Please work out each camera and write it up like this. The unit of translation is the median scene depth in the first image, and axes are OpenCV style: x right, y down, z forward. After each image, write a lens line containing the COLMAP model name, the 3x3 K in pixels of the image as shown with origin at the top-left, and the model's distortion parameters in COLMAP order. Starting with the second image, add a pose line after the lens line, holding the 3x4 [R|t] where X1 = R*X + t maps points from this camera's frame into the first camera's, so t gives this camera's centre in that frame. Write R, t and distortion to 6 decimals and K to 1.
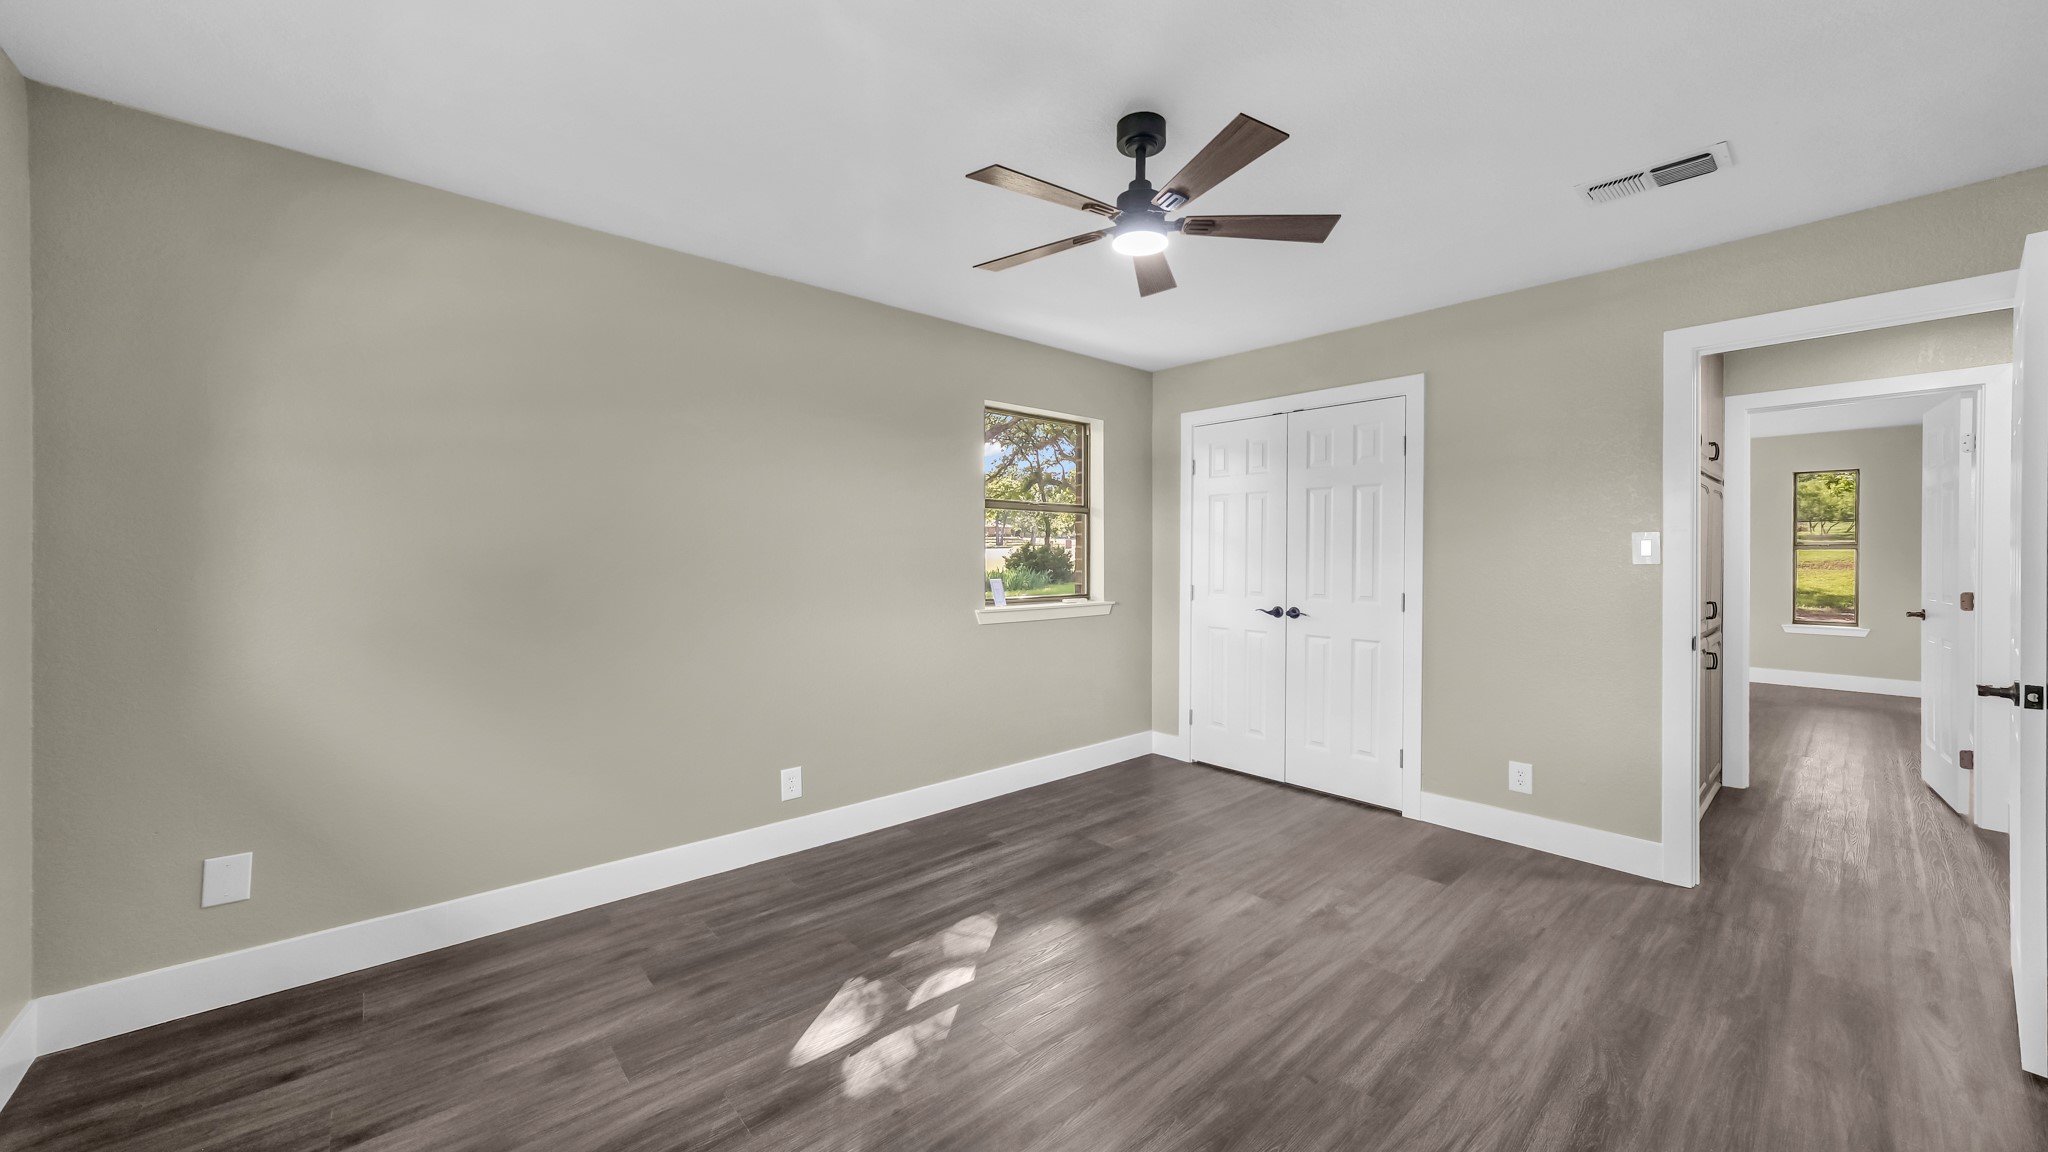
lens RADIAL K [[729.1, 0, 1020.7], [0, 729.1, 570.8], [0, 0, 1]] dist [-0.002552, -0.000055]
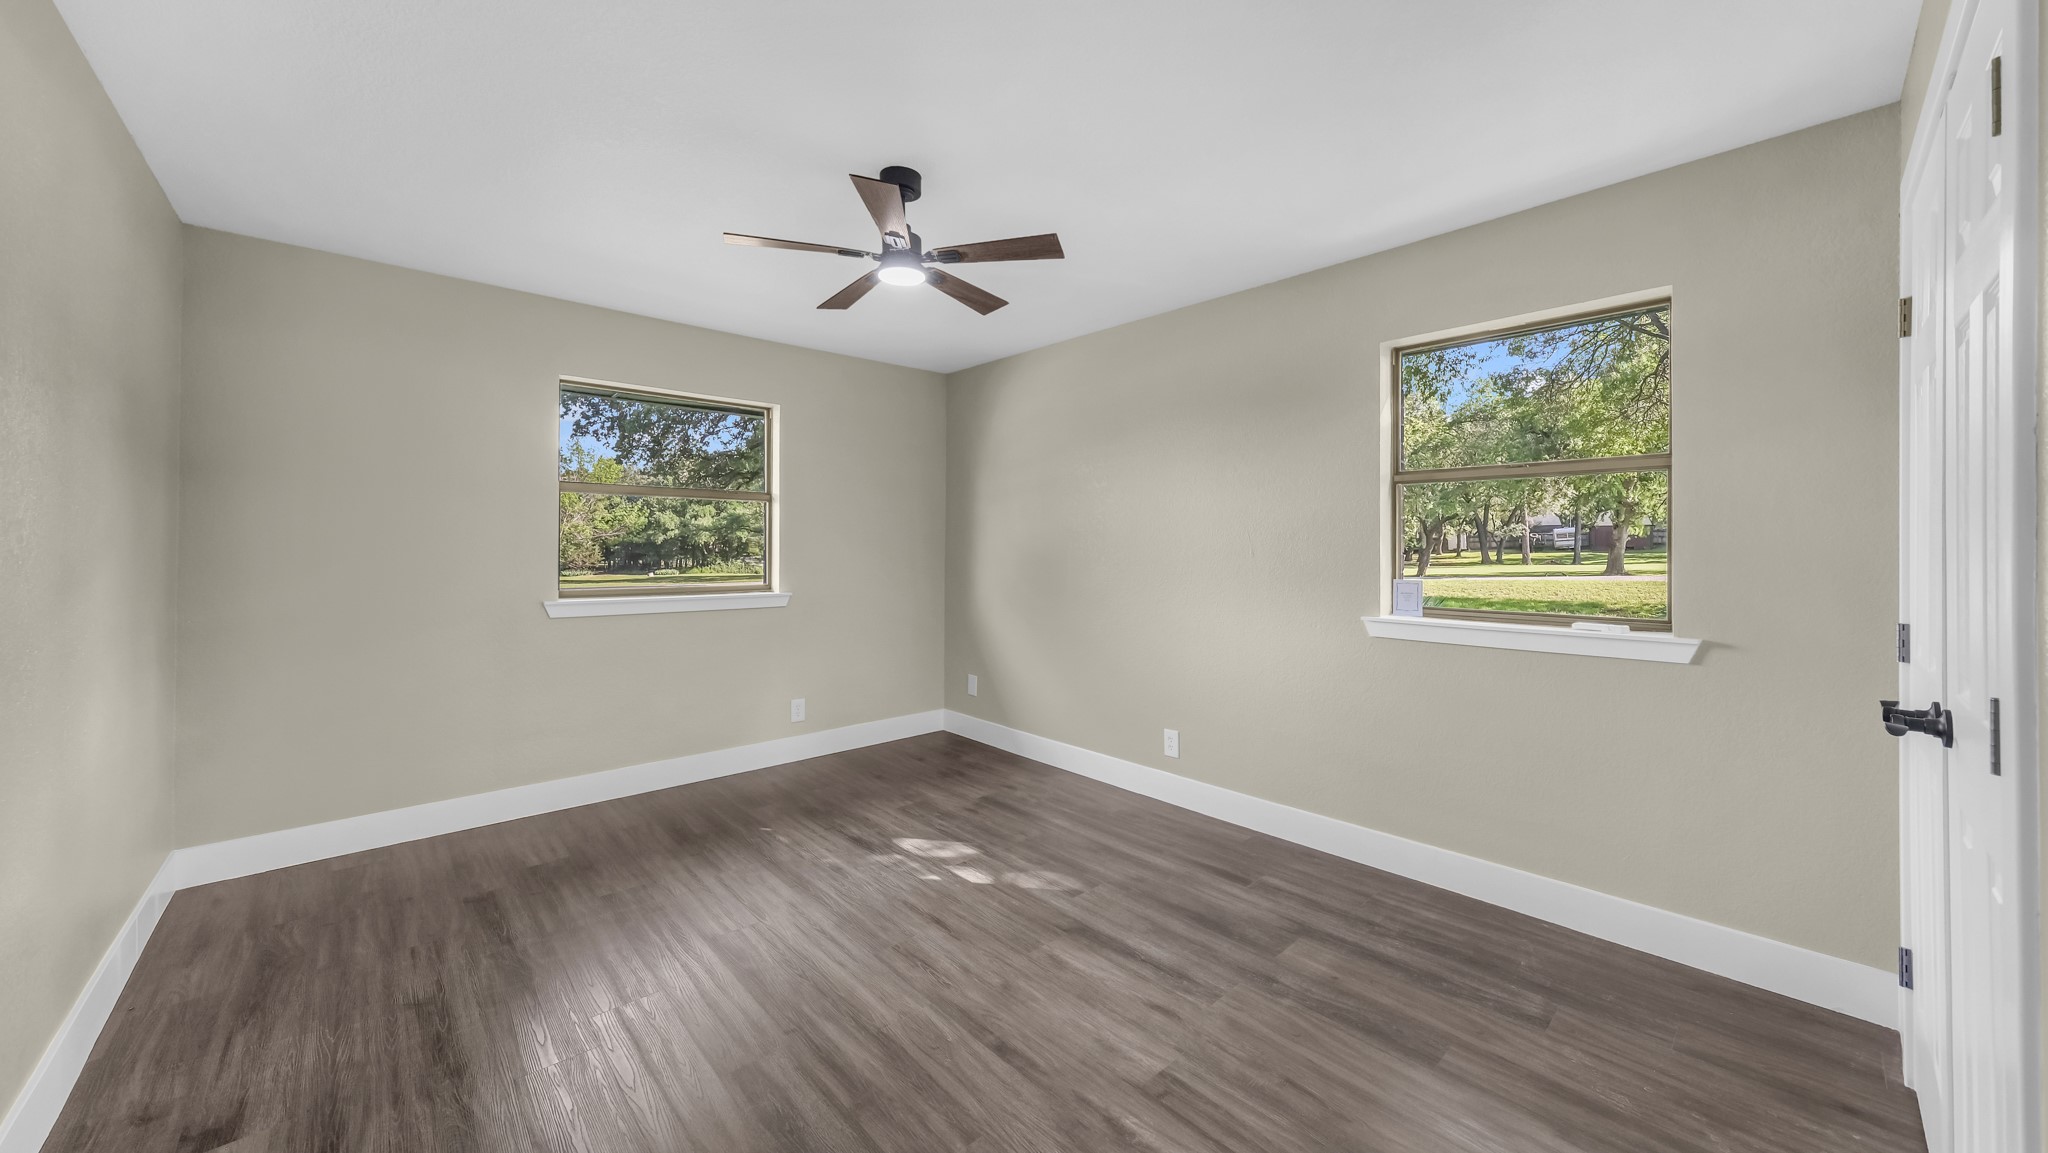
lens RADIAL K [[718.1, 0, 1021.1], [0, 718.1, 532.2], [0, 0, 1]] dist [-0.001049, 0.000028]
pose [[0.028216, -0.023083, -0.999335, 0.918222], [-0.017542, 0.999568, -0.023584, -0.013512], [0.999448, 0.018196, 0.027799, 0.800121]]
